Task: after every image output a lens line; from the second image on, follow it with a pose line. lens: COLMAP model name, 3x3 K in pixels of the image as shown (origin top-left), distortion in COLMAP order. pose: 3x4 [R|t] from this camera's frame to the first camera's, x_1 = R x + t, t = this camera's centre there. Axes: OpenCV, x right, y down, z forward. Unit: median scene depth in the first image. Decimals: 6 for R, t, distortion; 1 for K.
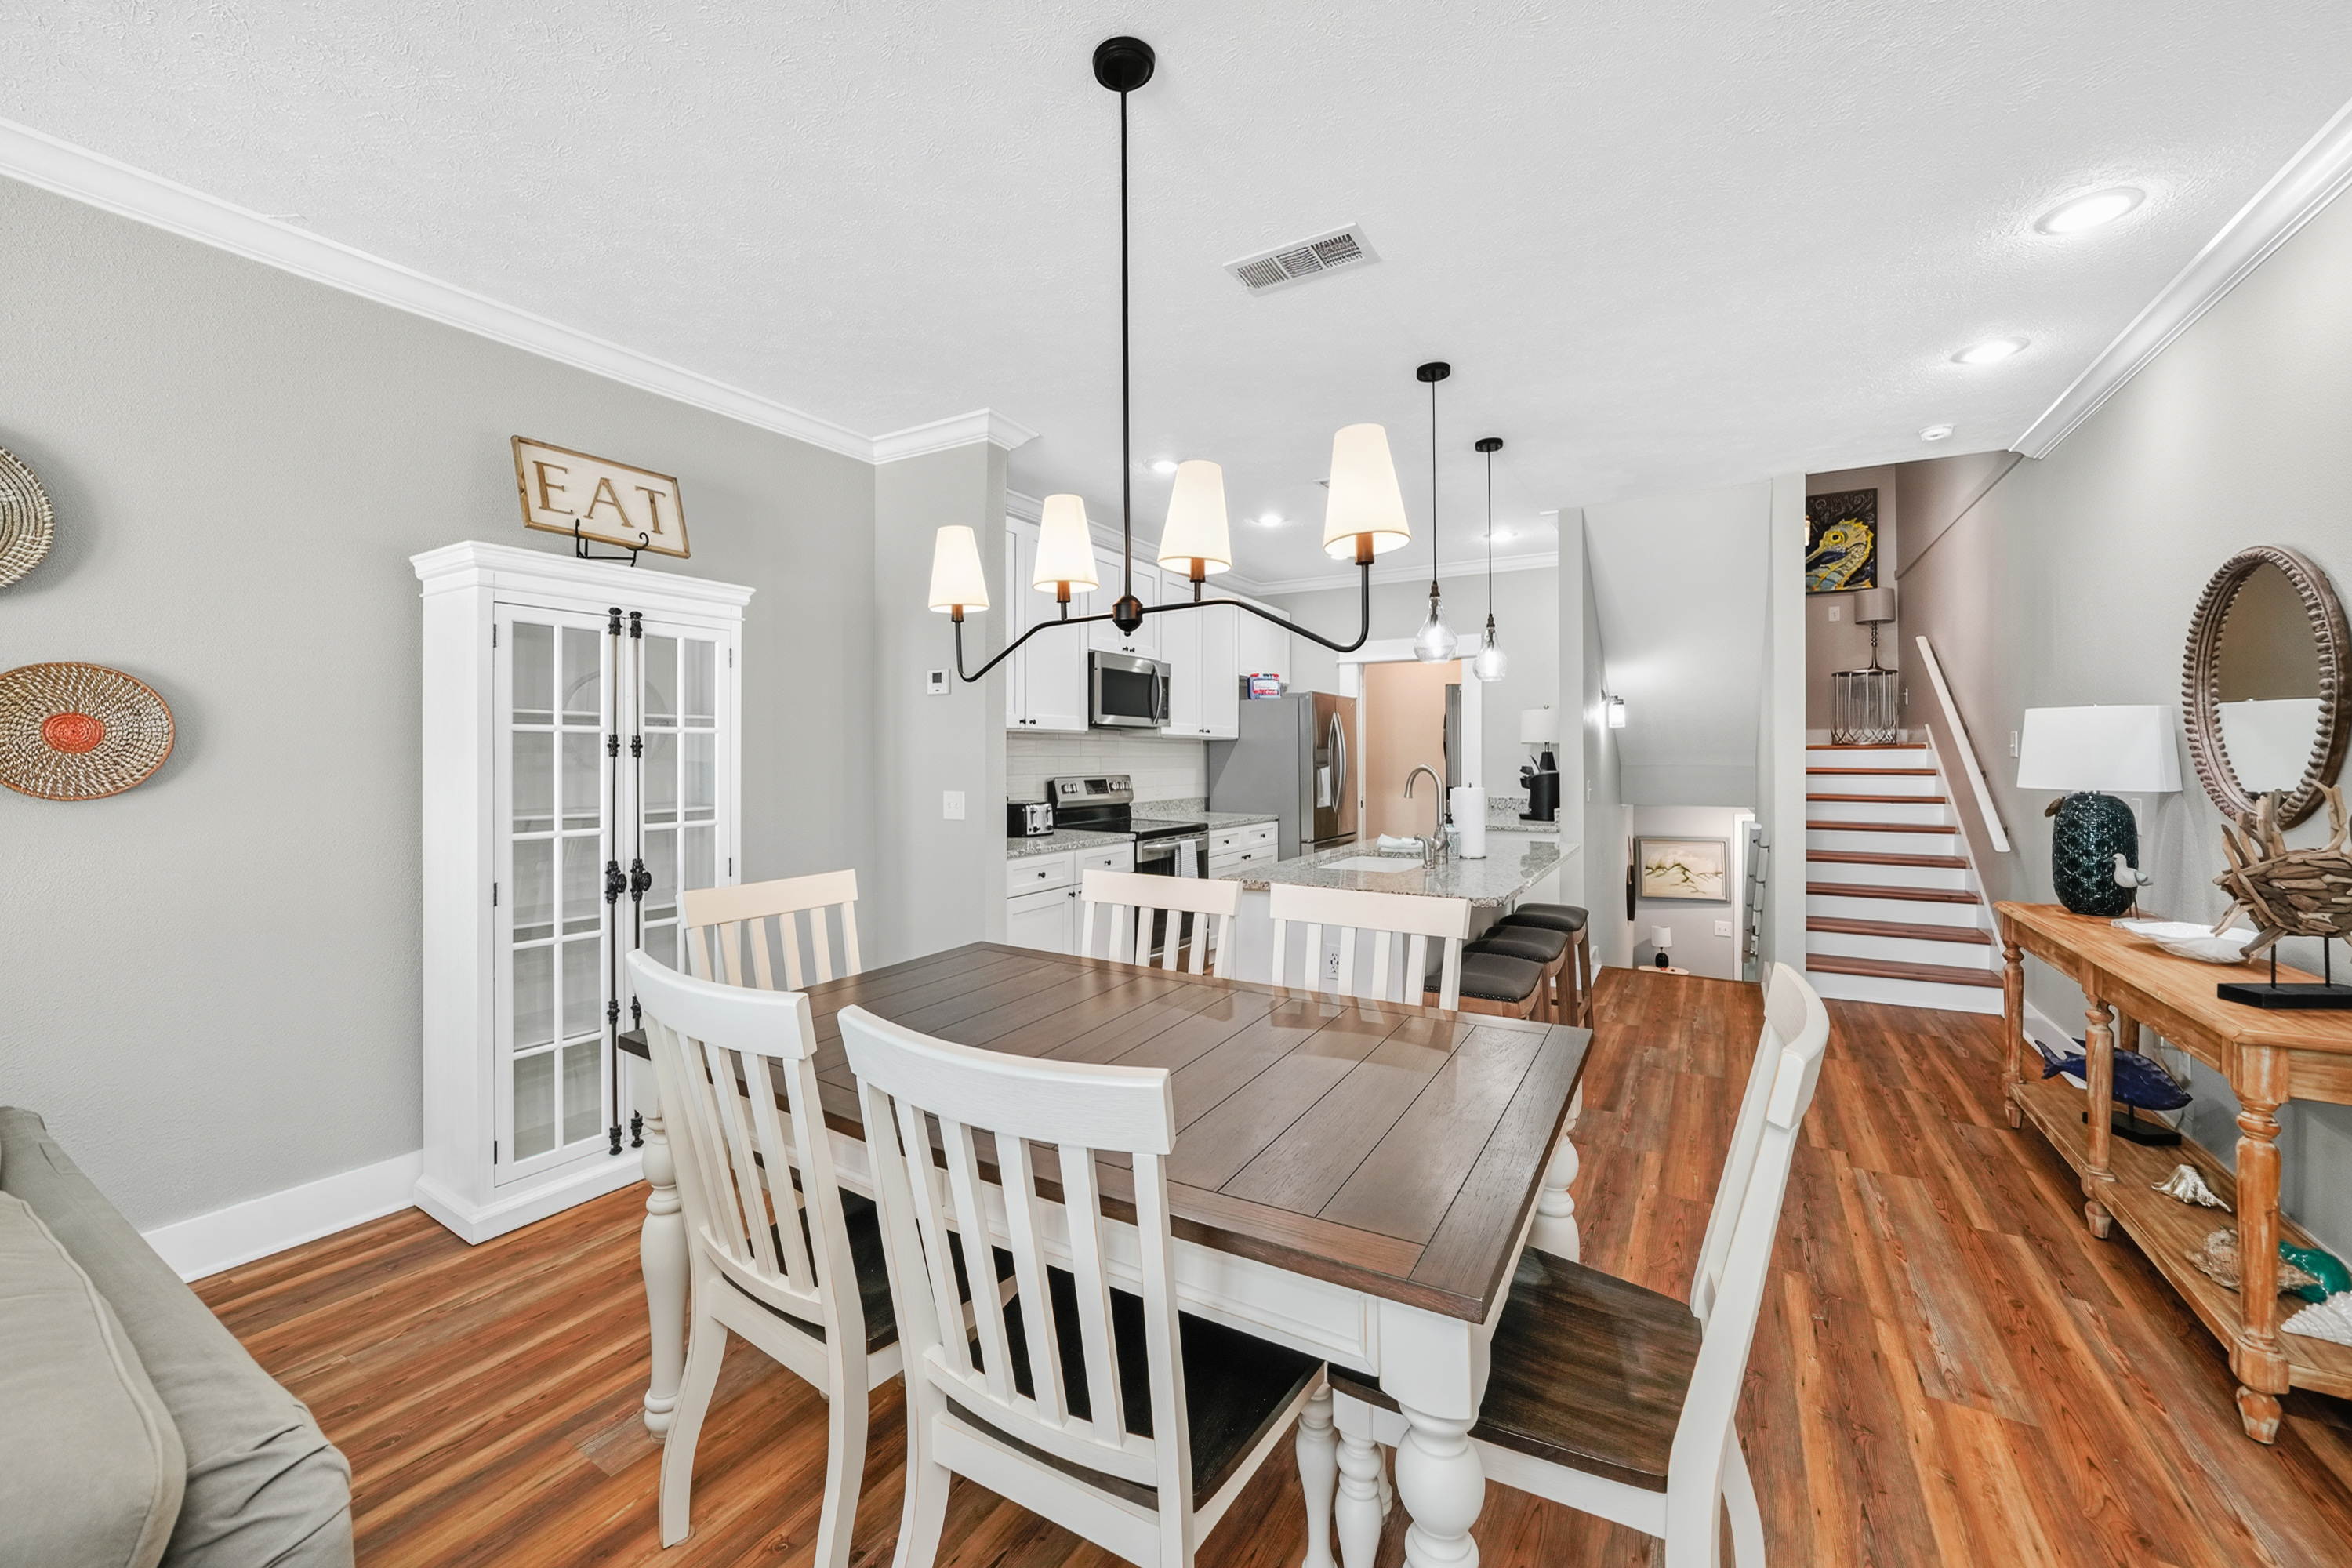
lens RADIAL K [[911.0, 0, 1175.2], [0, 911.0, 760.2], [0, 0, 1]] dist [-0.013990, 0.000108]
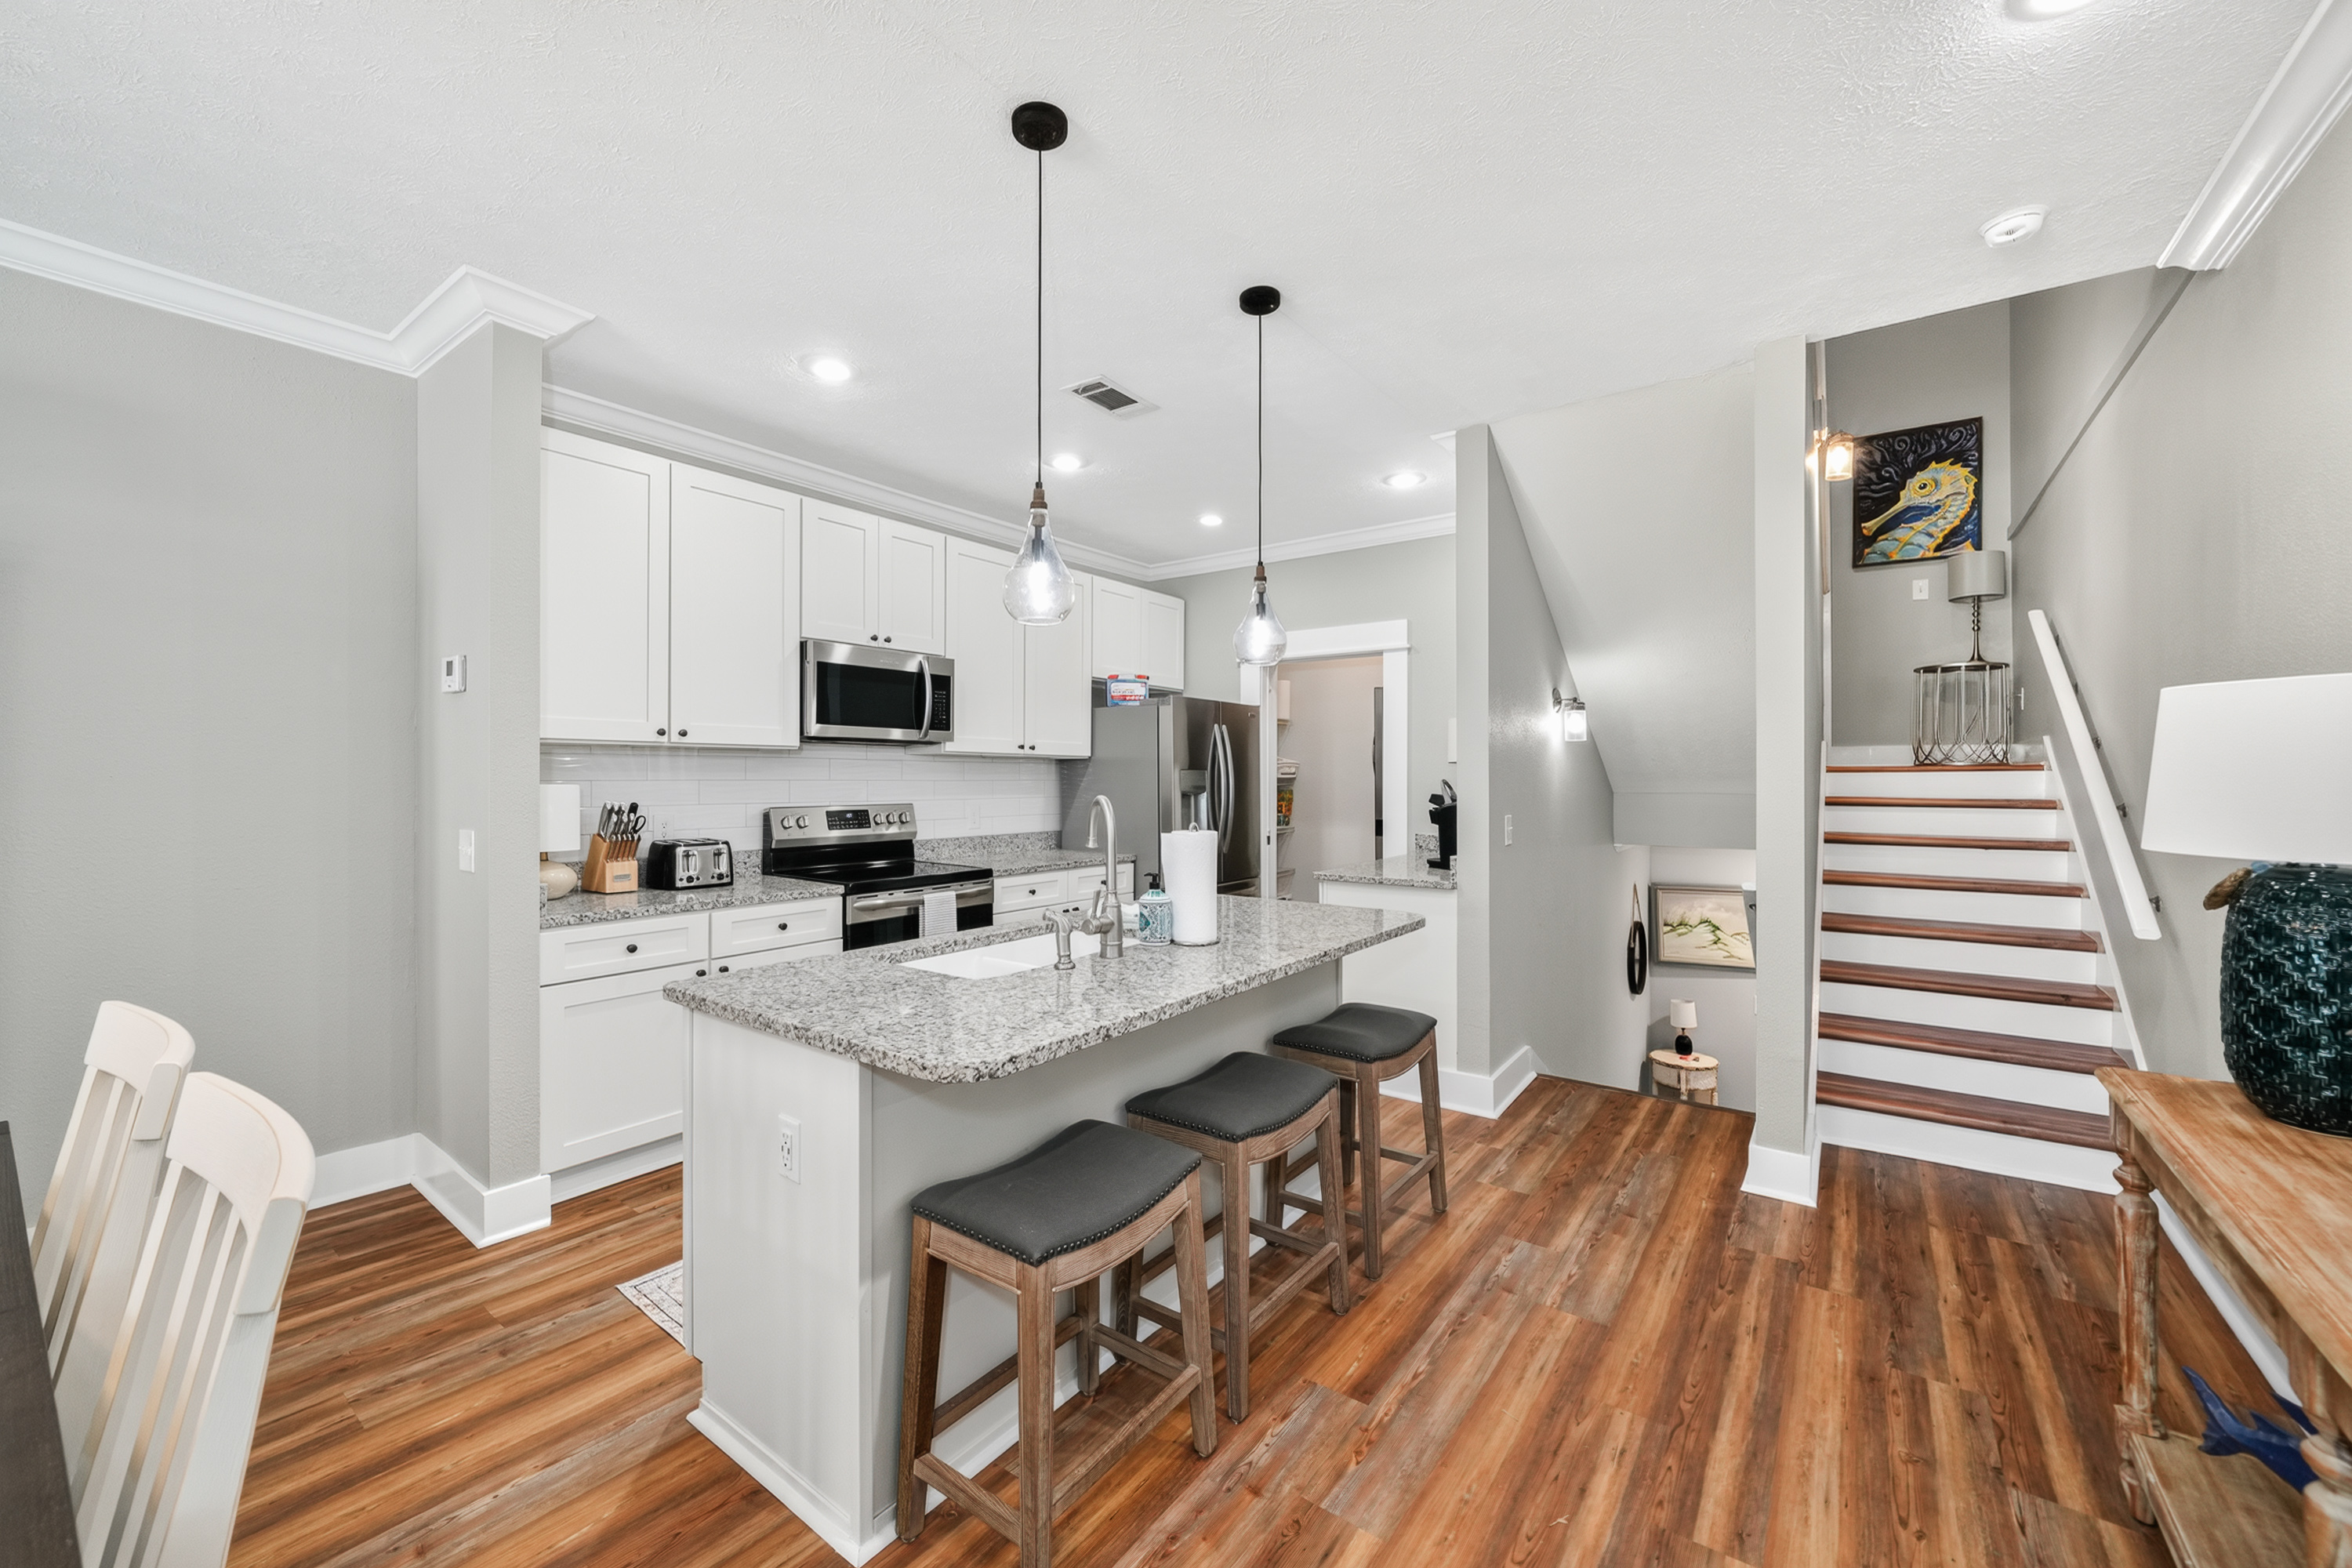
lens RADIAL K [[921.9, 0, 1169.4], [0, 921.9, 781.5], [0, 0, 1]] dist [-0.016953, 0.005545]
pose [[0.994587, 0.002245, -0.103879, 0.300720], [-0.002280, 0.999997, -0.000220, -0.003628], [0.103878, 0.000455, 0.994590, 0.294388]]
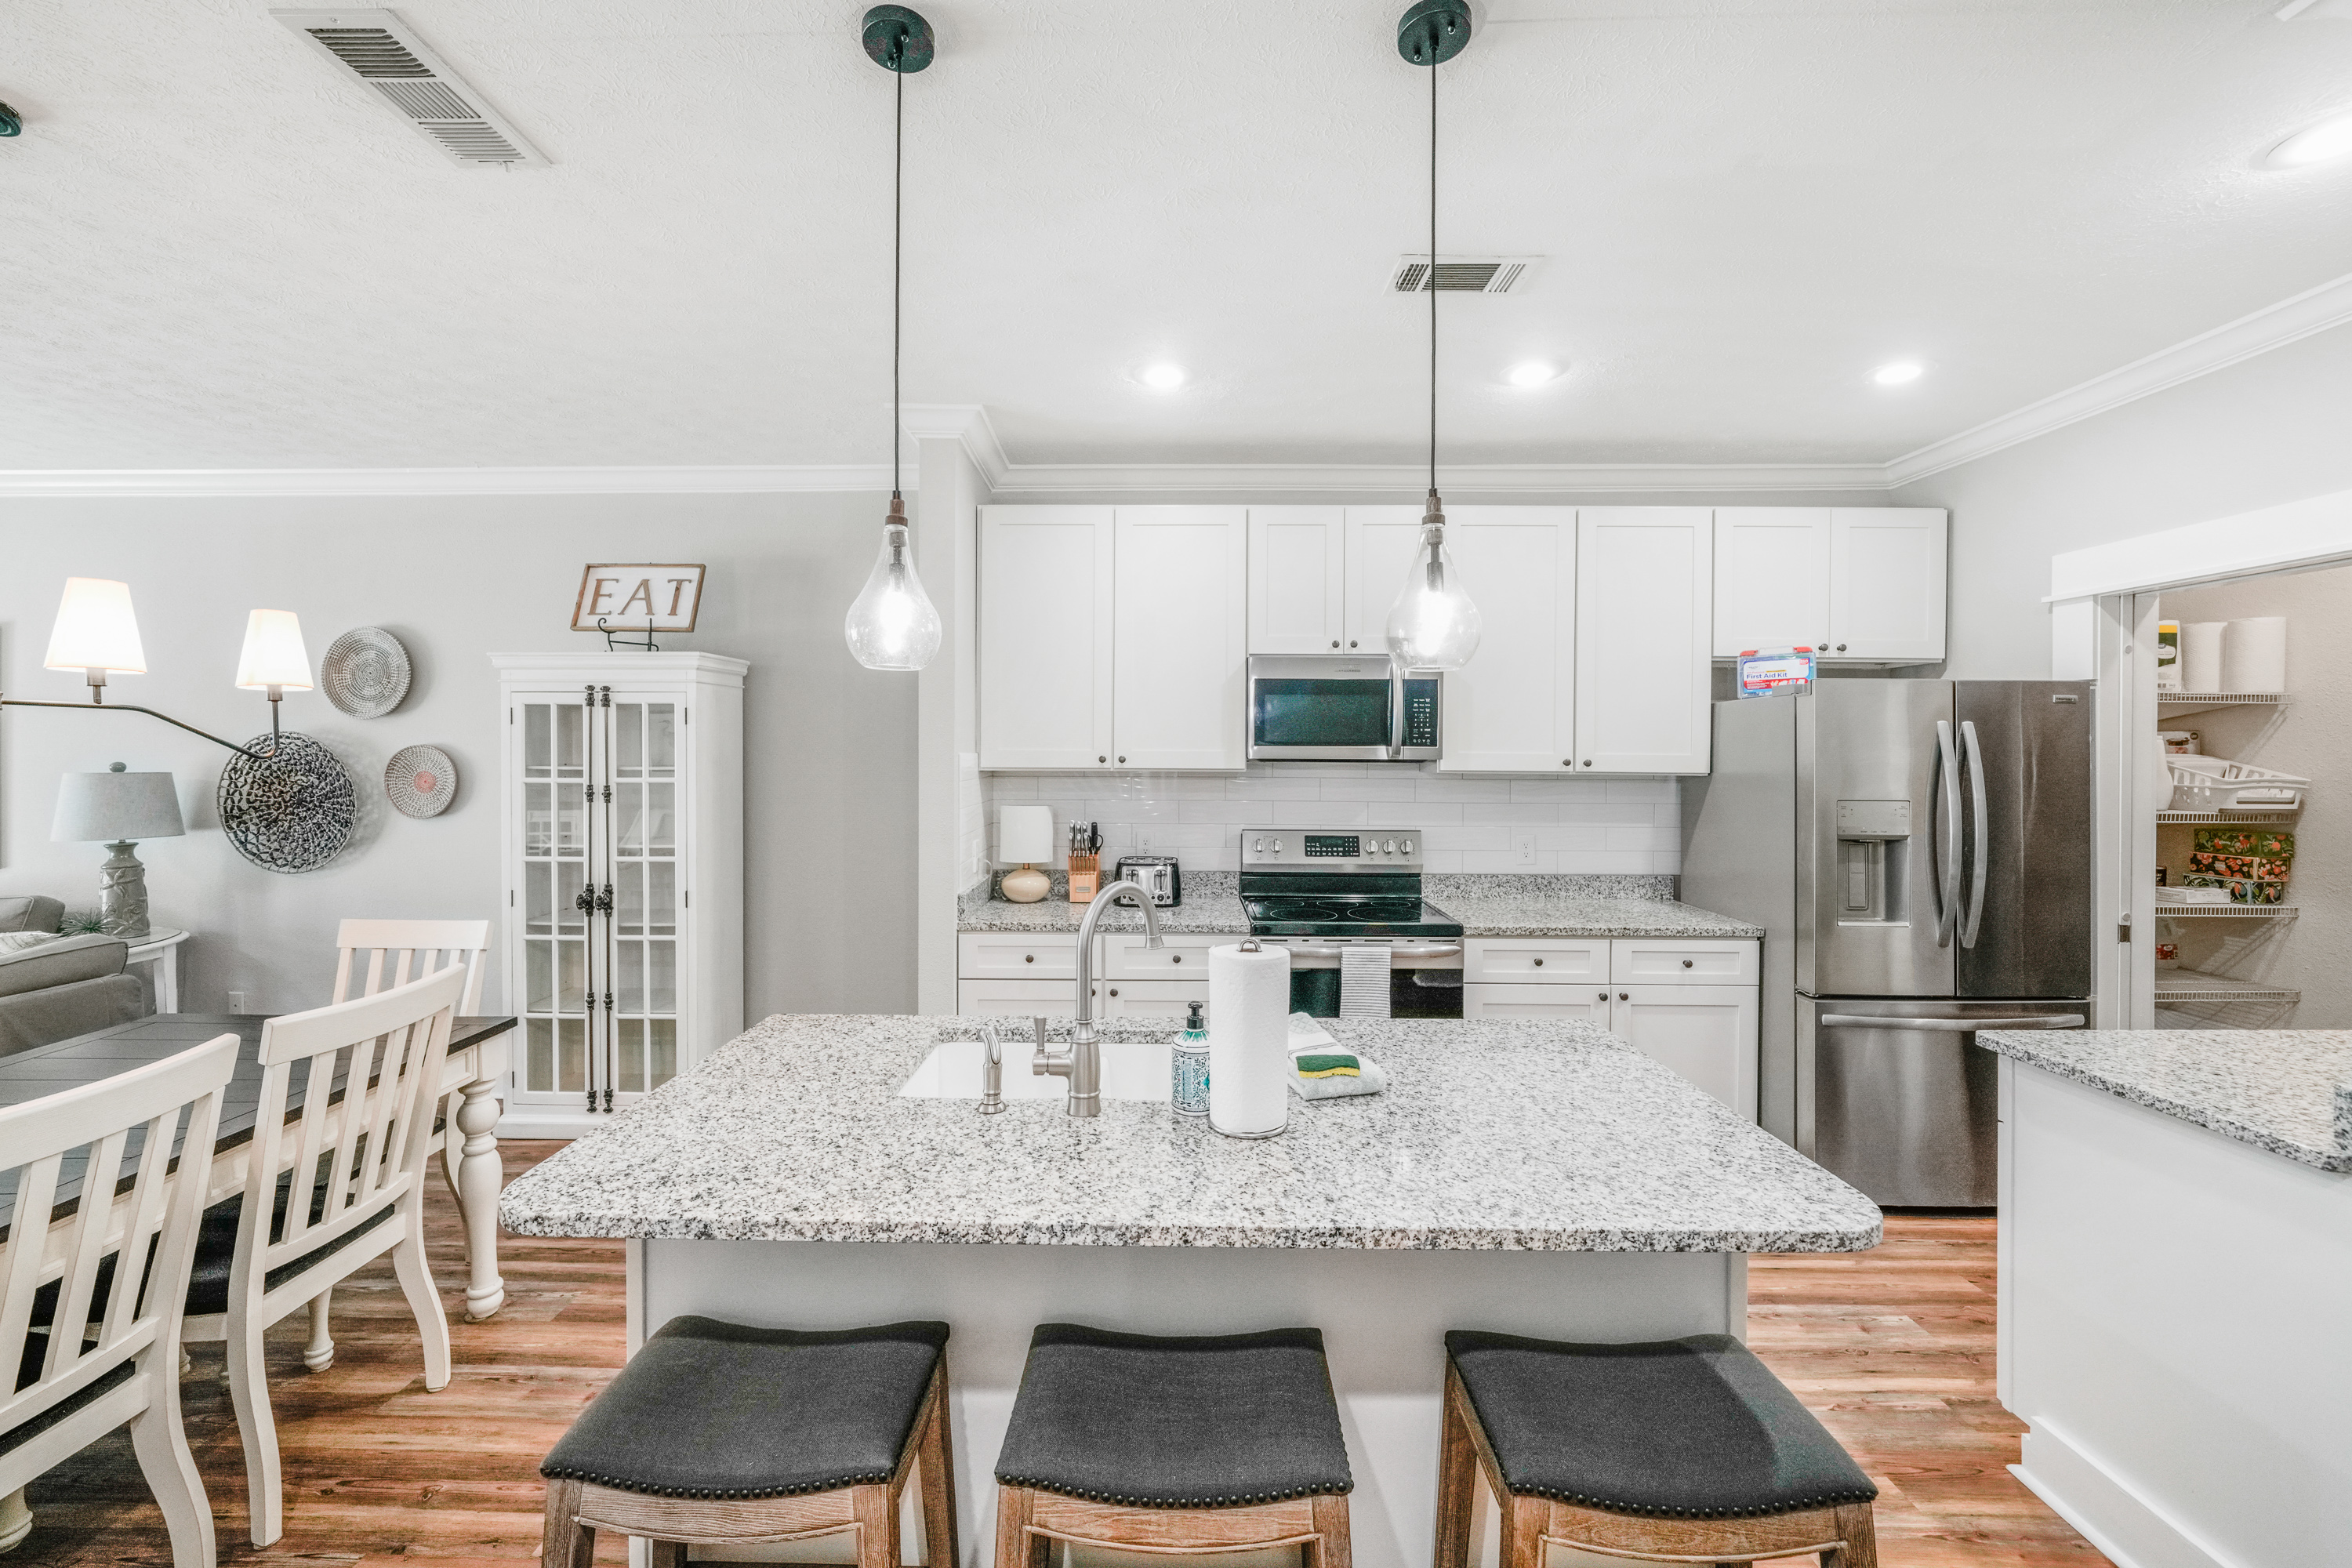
lens RADIAL K [[931.9, 0, 1175.2], [0, 931.9, 763.1], [0, 0, 1]] dist [-0.004631, -0.000238]
pose [[0.487358, 0.013998, -0.873090, 0.540125], [-0.007875, 0.999901, 0.011636, -0.046871], [0.873167, 0.001205, 0.487420, 0.629383]]
